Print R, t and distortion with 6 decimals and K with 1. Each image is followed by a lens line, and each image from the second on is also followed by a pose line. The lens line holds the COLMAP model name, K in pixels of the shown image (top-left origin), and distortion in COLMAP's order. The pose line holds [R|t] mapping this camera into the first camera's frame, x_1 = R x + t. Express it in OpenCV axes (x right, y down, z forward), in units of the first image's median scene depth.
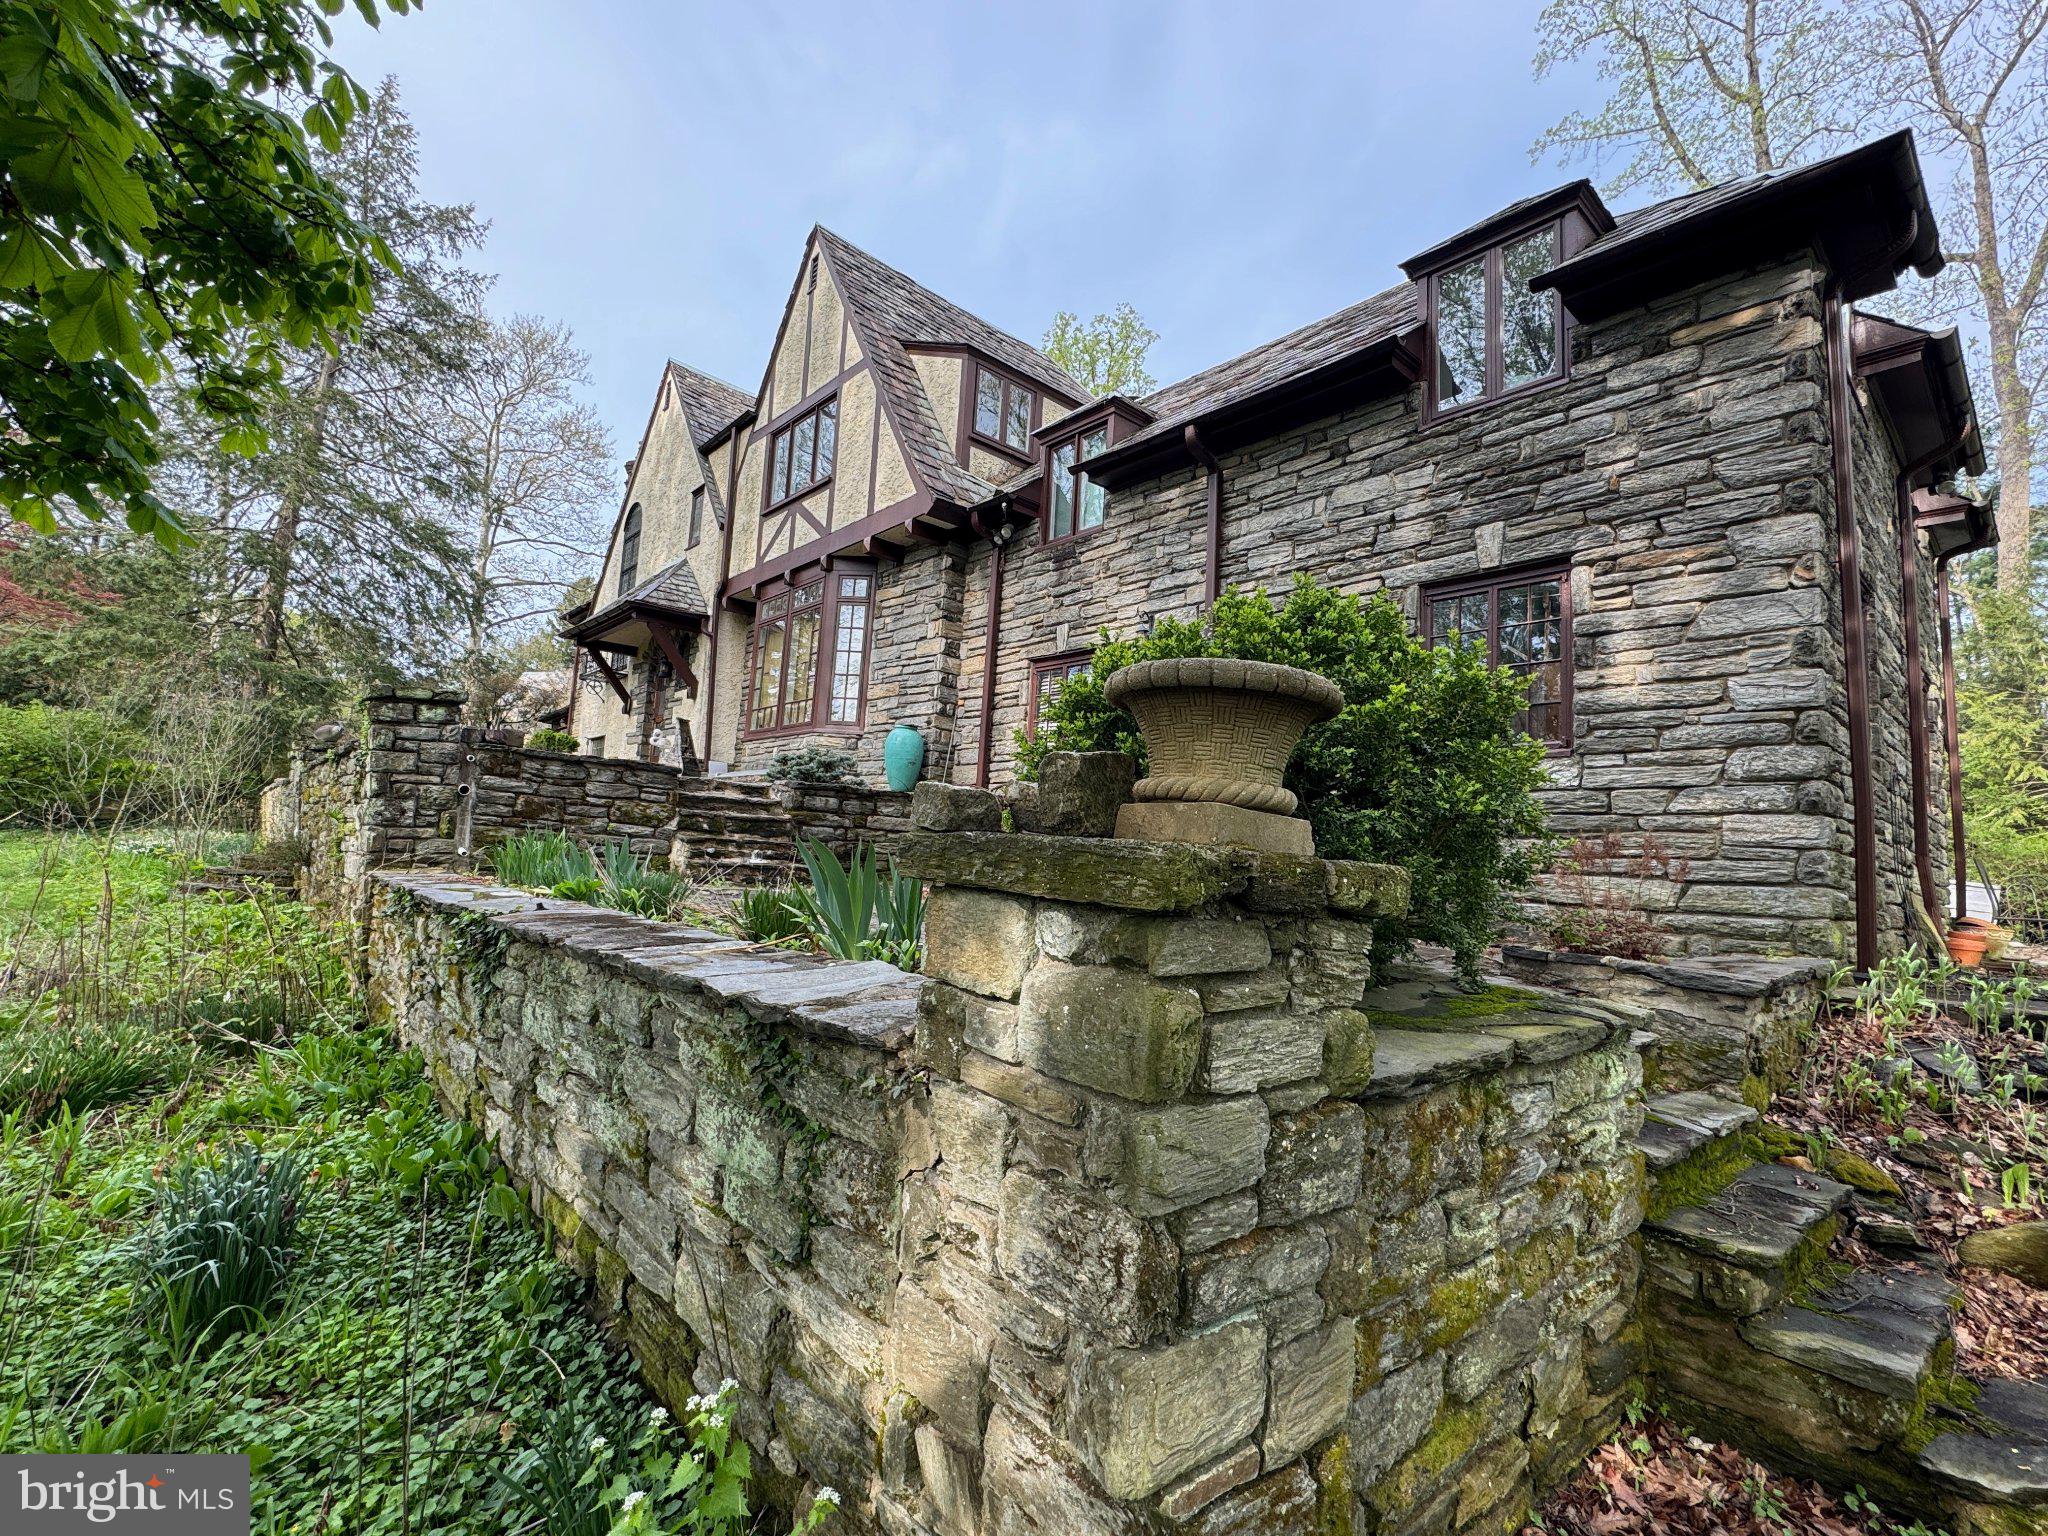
lens RADIAL K [[932.5, 0, 1024.0], [0, 932.5, 768.0], [0, 0, 1]] dist [0.000082, 0.000004]
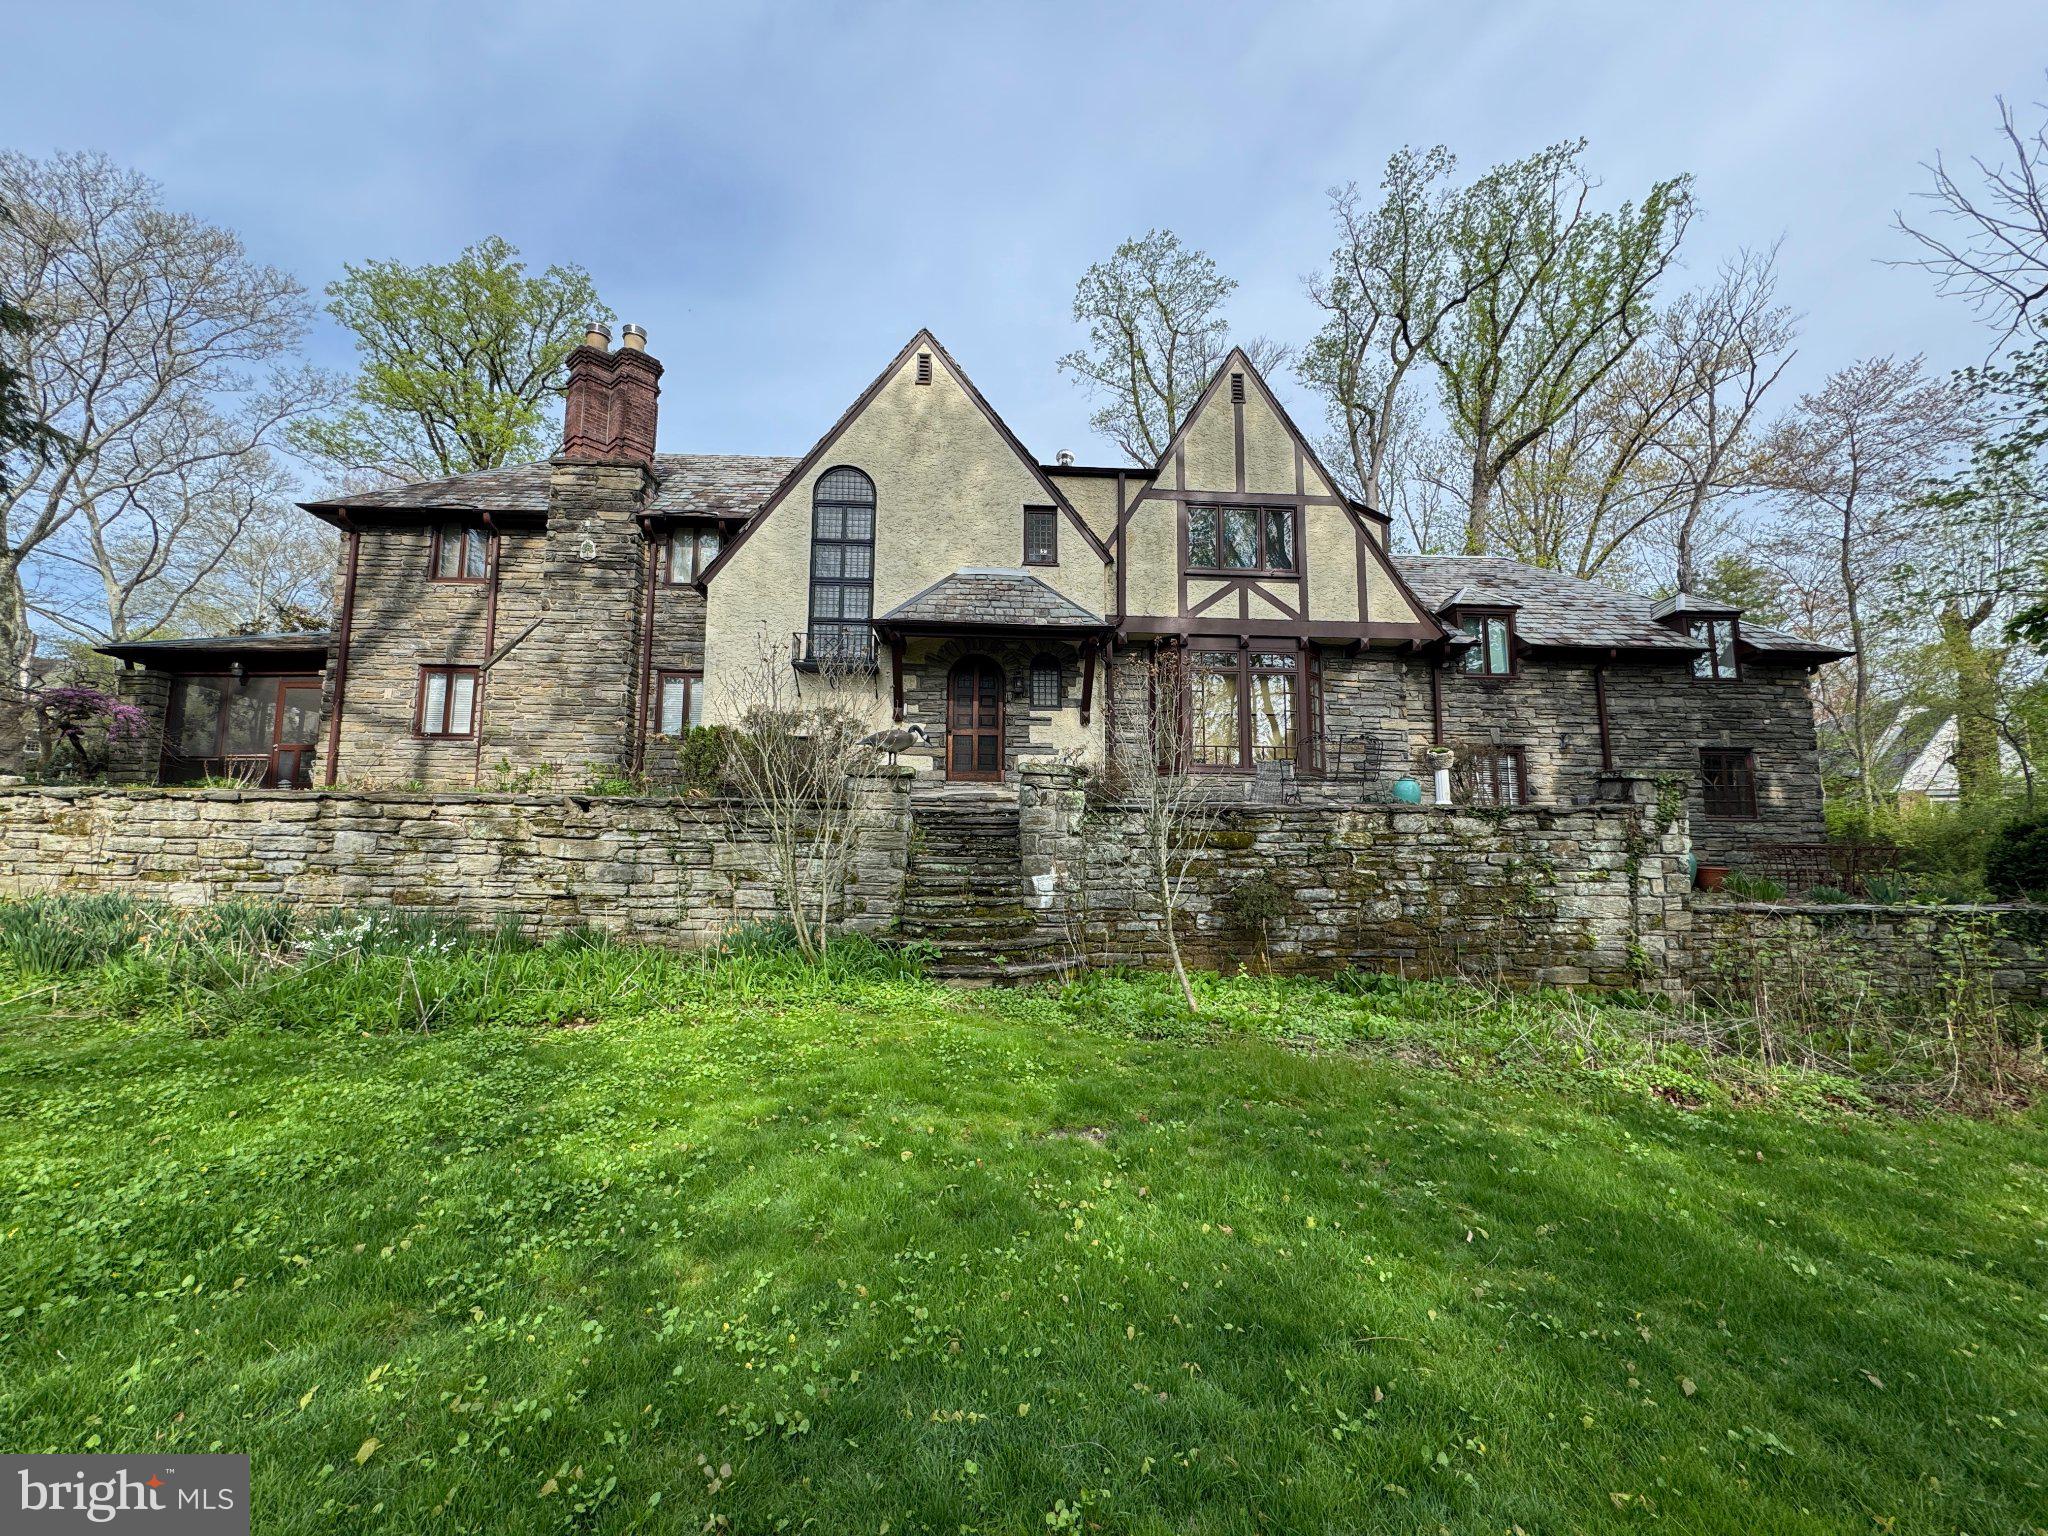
lens RADIAL K [[810.9, 0, 1028.9], [0, 810.9, 767.1], [0, 0, 1]] dist [-0.002289, -0.000211]
pose [[0.613351, 0.034785, 0.789044, -1.393582], [-0.053175, 0.998582, -0.002687, -0.028071], [-0.788019, -0.040309, 0.614330, 0.643670]]
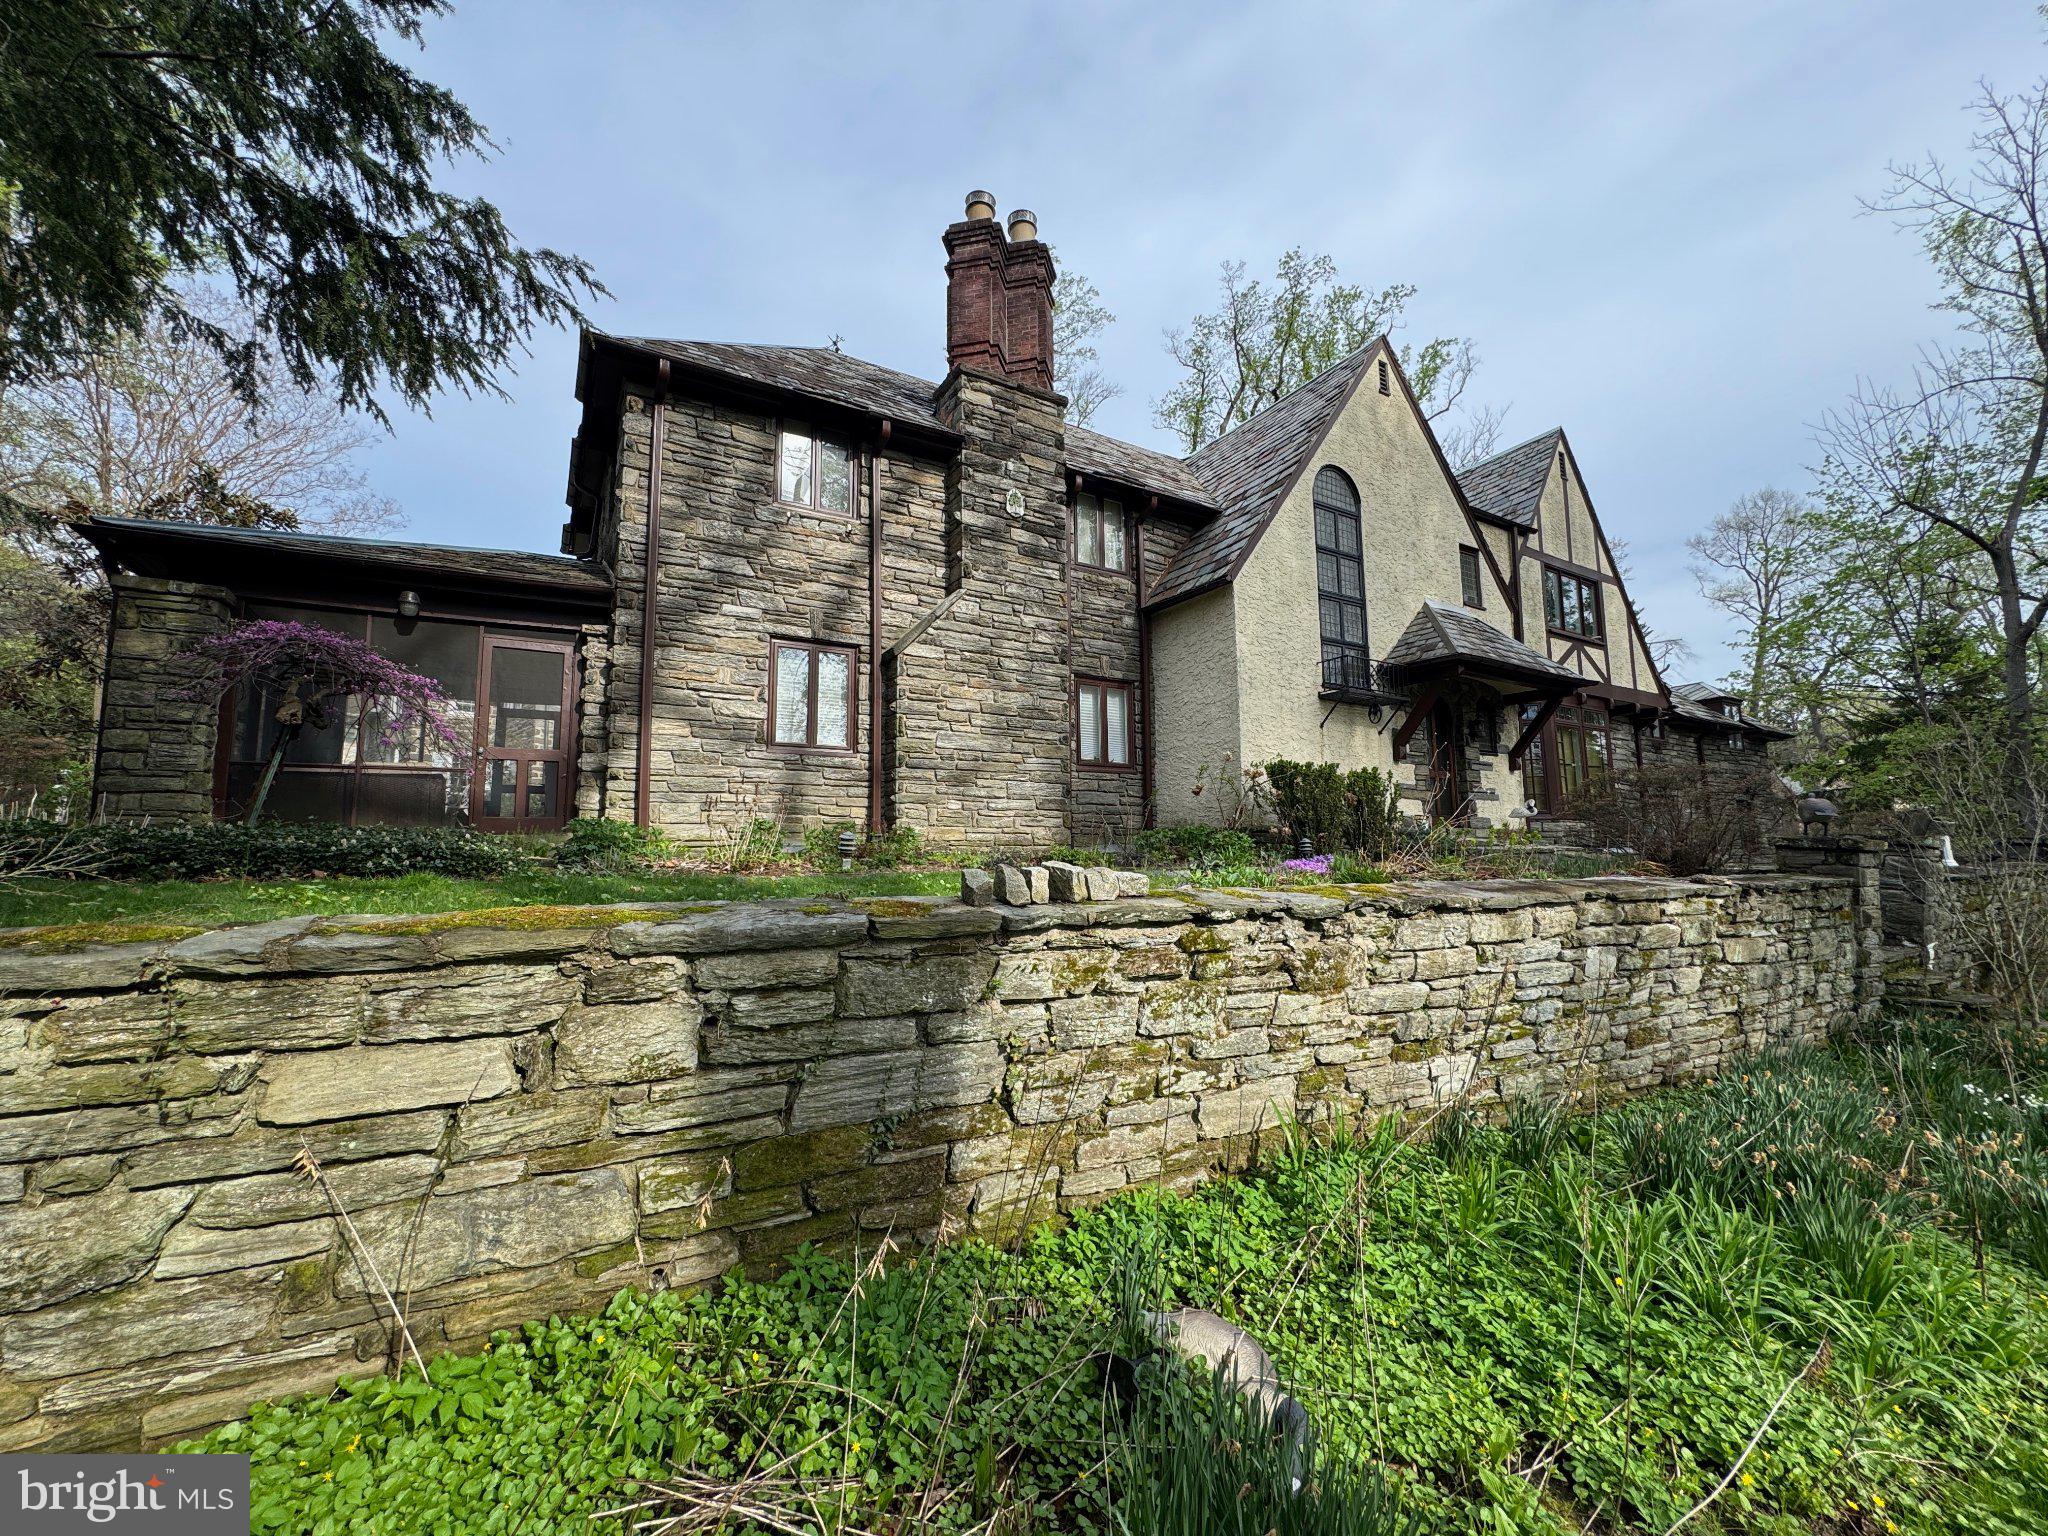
lens RADIAL K [[810.9, 0, 1028.9], [0, 810.9, 767.1], [0, 0, 1]] dist [-0.002289, -0.000211]
pose [[0.193351, 0.050456, 0.979831, -1.708377], [-0.083324, 0.995913, -0.034842, -0.003460], [-0.977585, -0.074906, 0.196765, 1.726266]]
